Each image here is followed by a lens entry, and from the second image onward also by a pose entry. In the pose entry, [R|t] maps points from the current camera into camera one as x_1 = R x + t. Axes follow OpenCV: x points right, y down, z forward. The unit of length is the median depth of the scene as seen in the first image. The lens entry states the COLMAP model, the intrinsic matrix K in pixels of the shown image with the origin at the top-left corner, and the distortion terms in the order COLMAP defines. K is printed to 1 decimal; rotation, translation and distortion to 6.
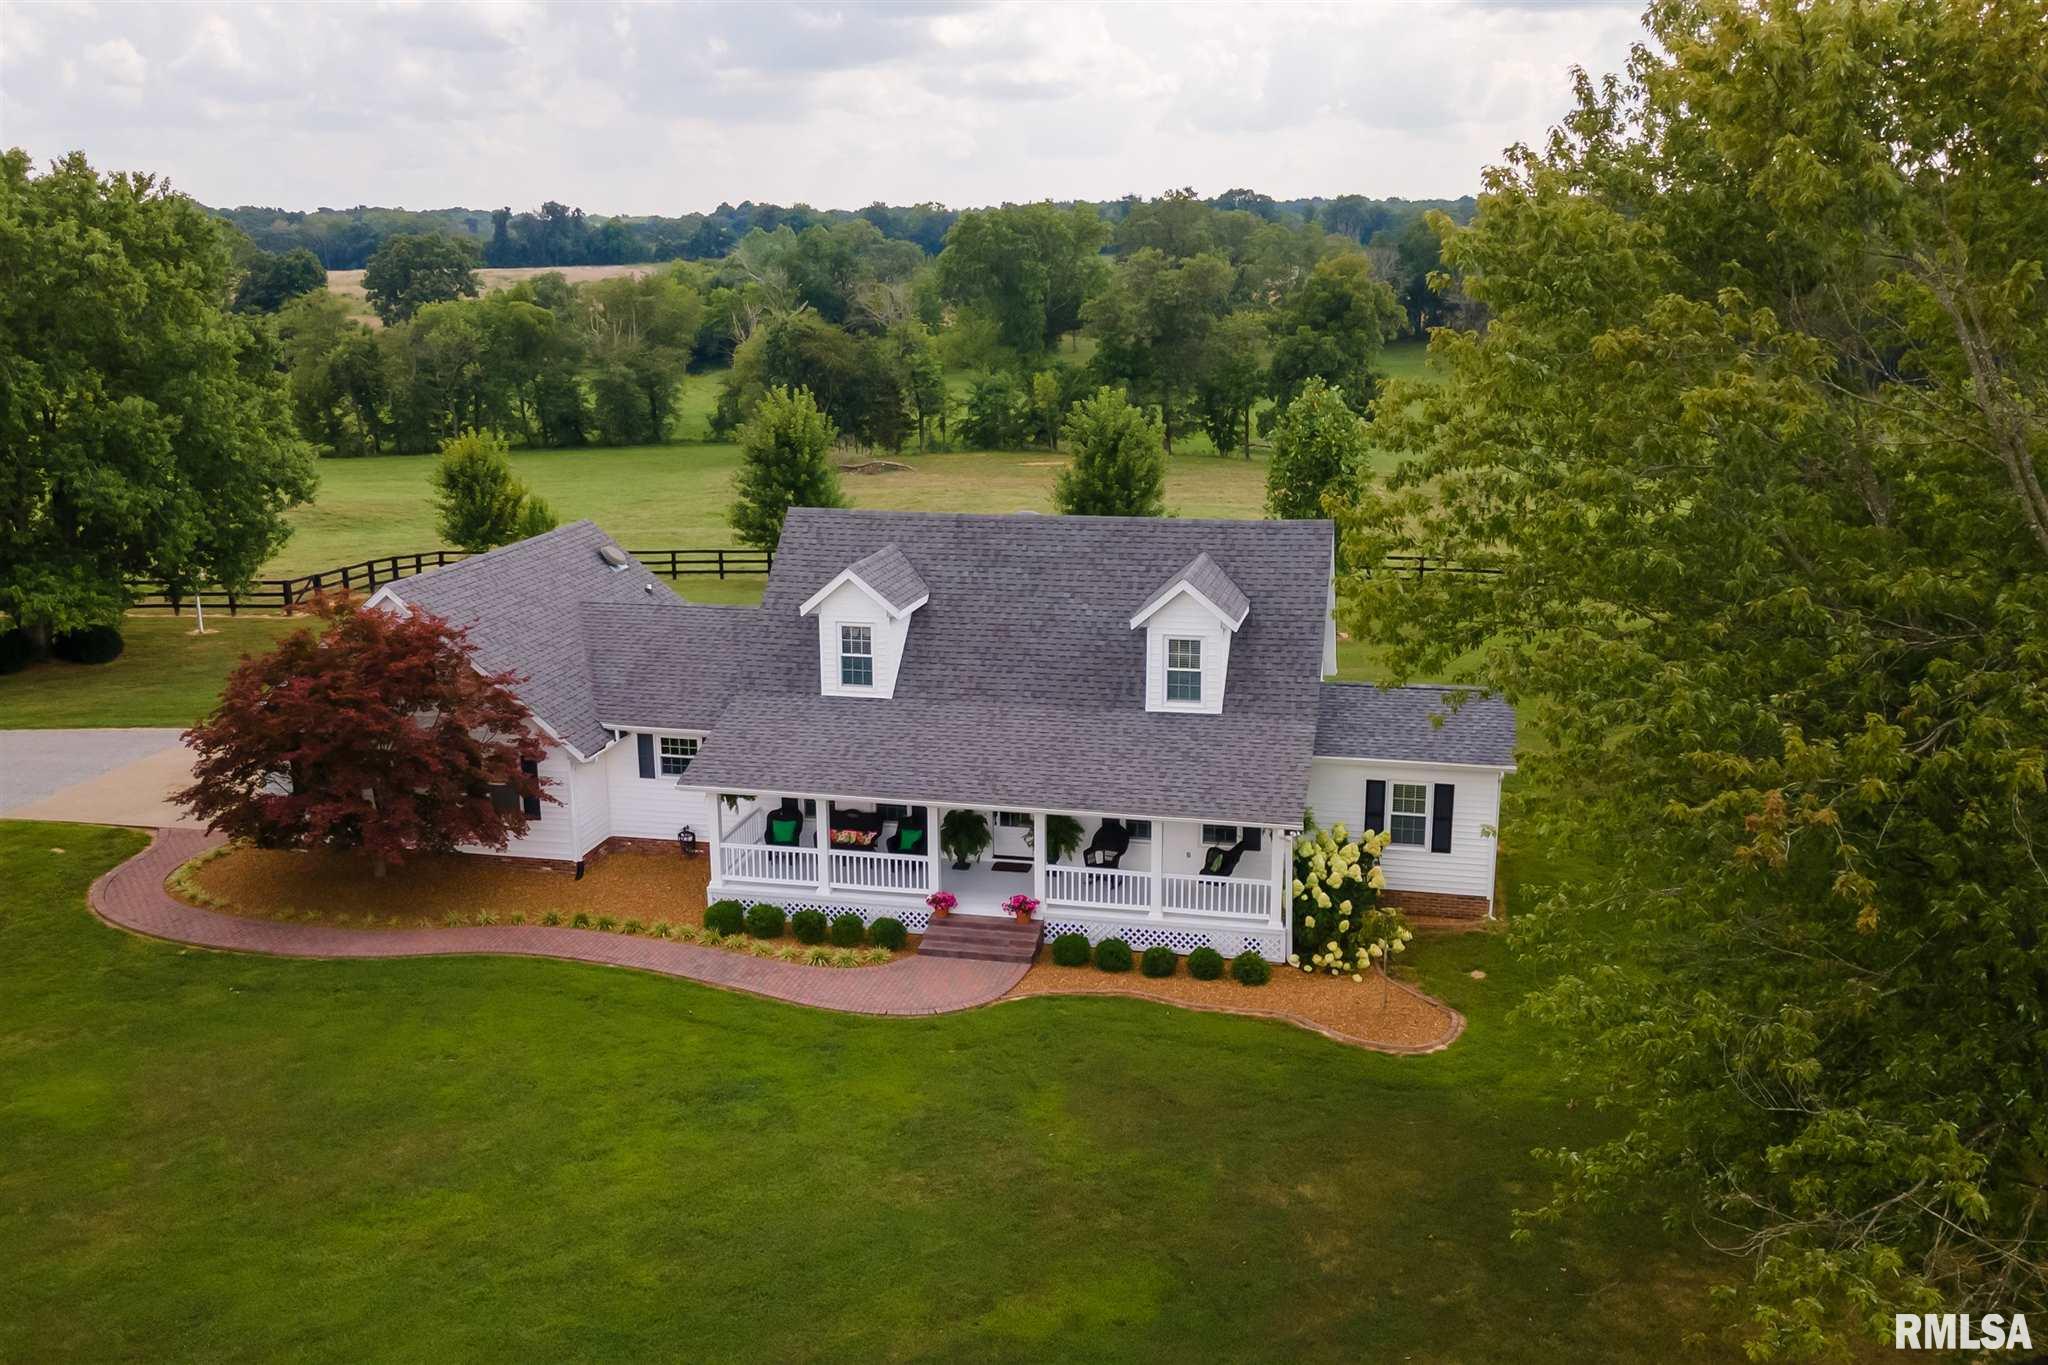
lens RADIAL K [[1758.2, 0, 1019.7], [0, 1758.2, 681.5], [0, 0, 1]] dist [0.018681, 0.013867]
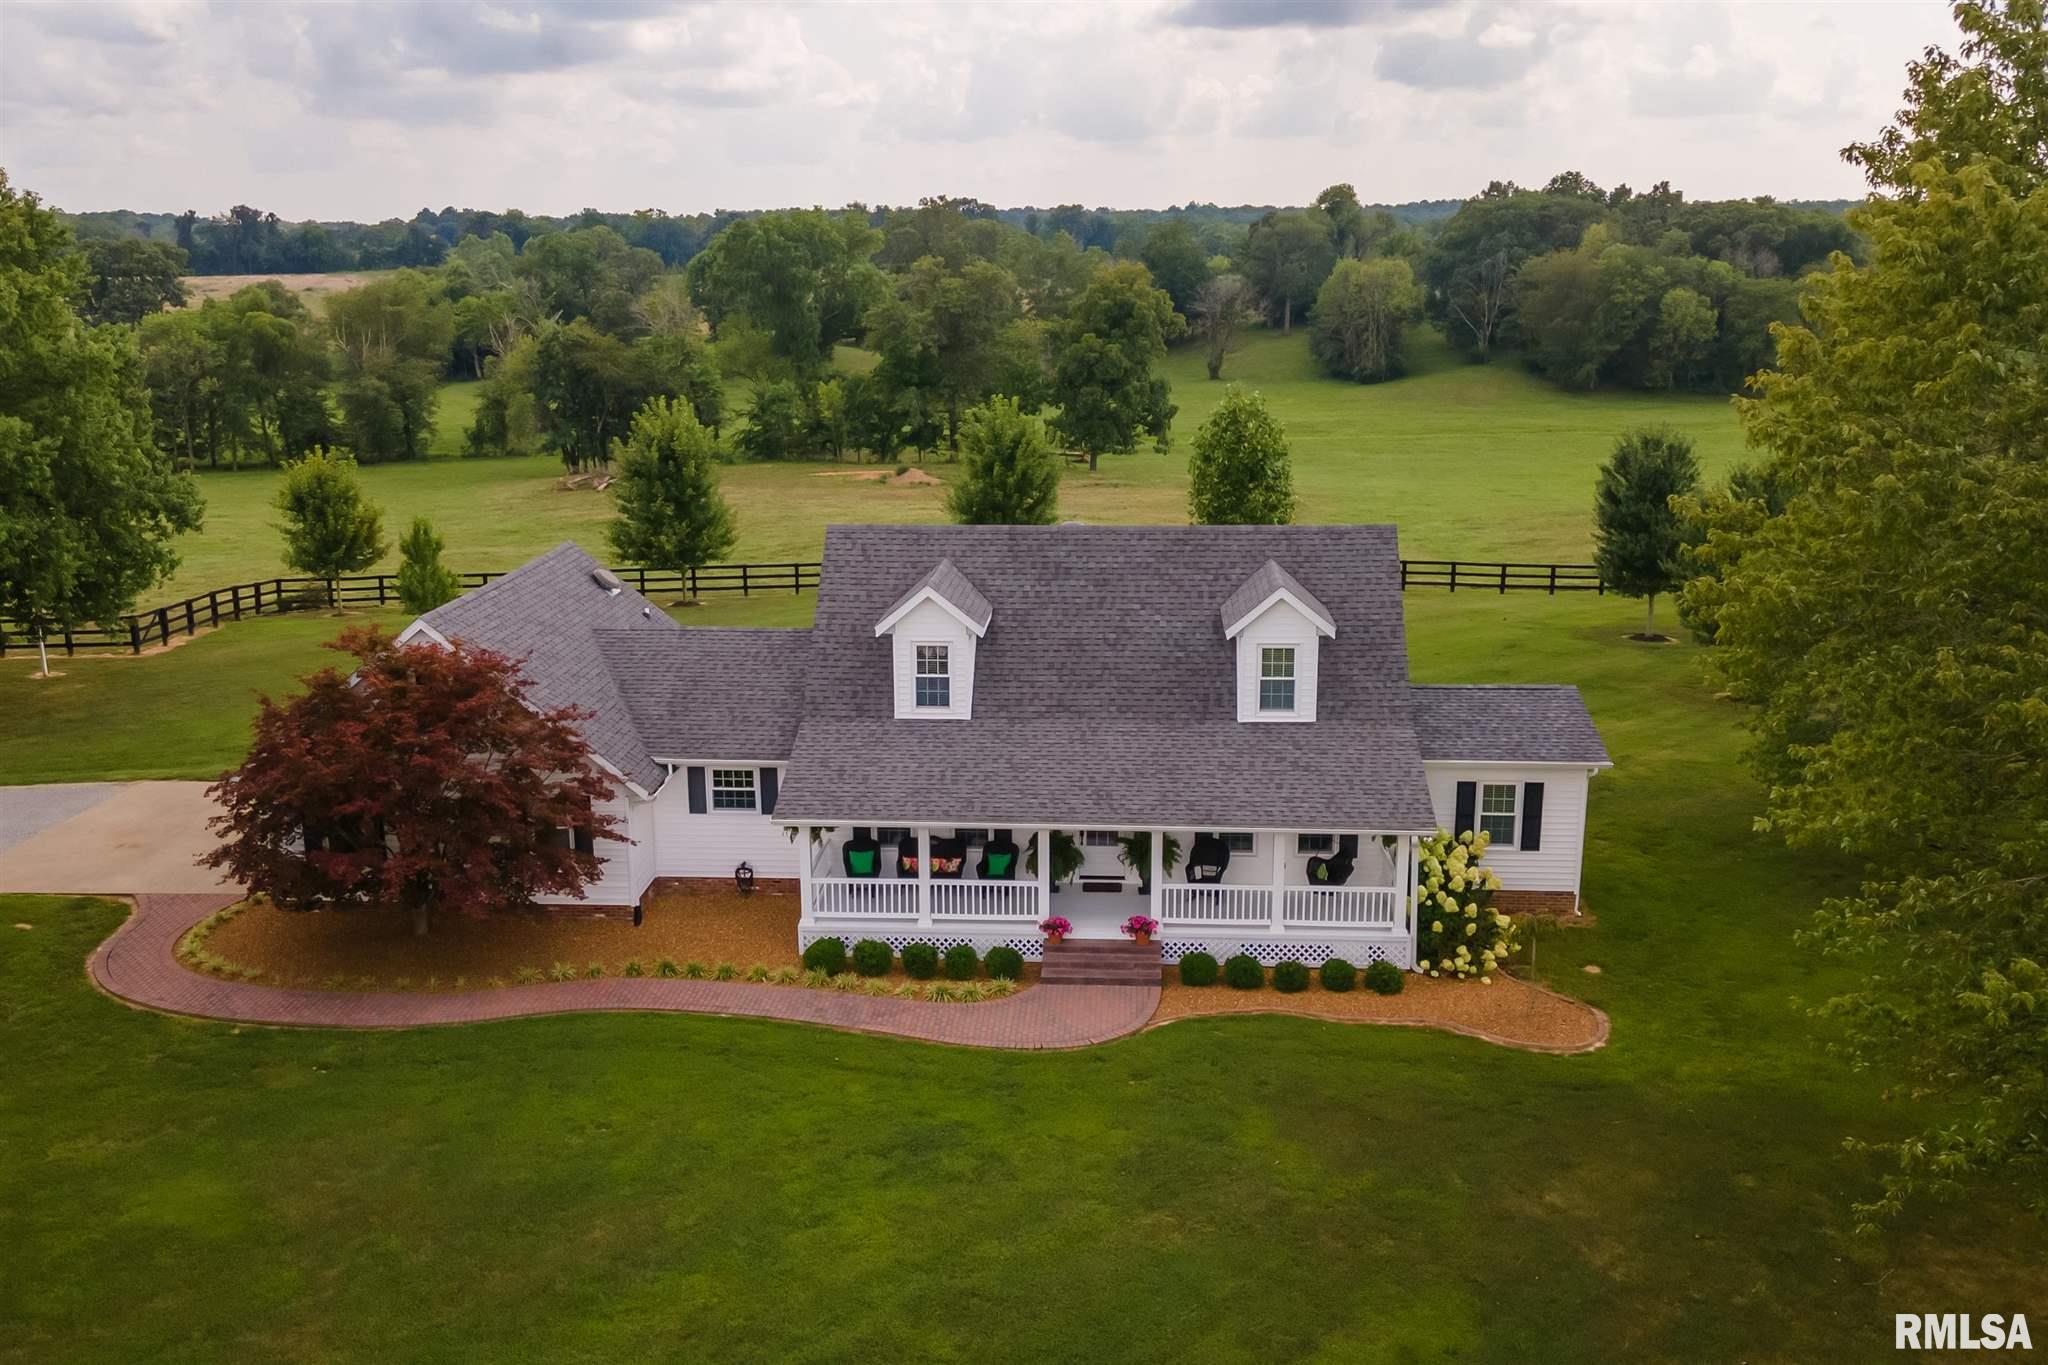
lens RADIAL K [[1758.2, 0, 1013.8], [0, 1758.2, 685.5], [0, 0, 1]] dist [0.018681, 0.013867]
pose [[0.987757, -0.035985, 0.151794, -0.195295], [0.036385, 0.999338, 0.000139, -0.008028], [-0.151699, 0.005386, 0.988412, 0.043764]]
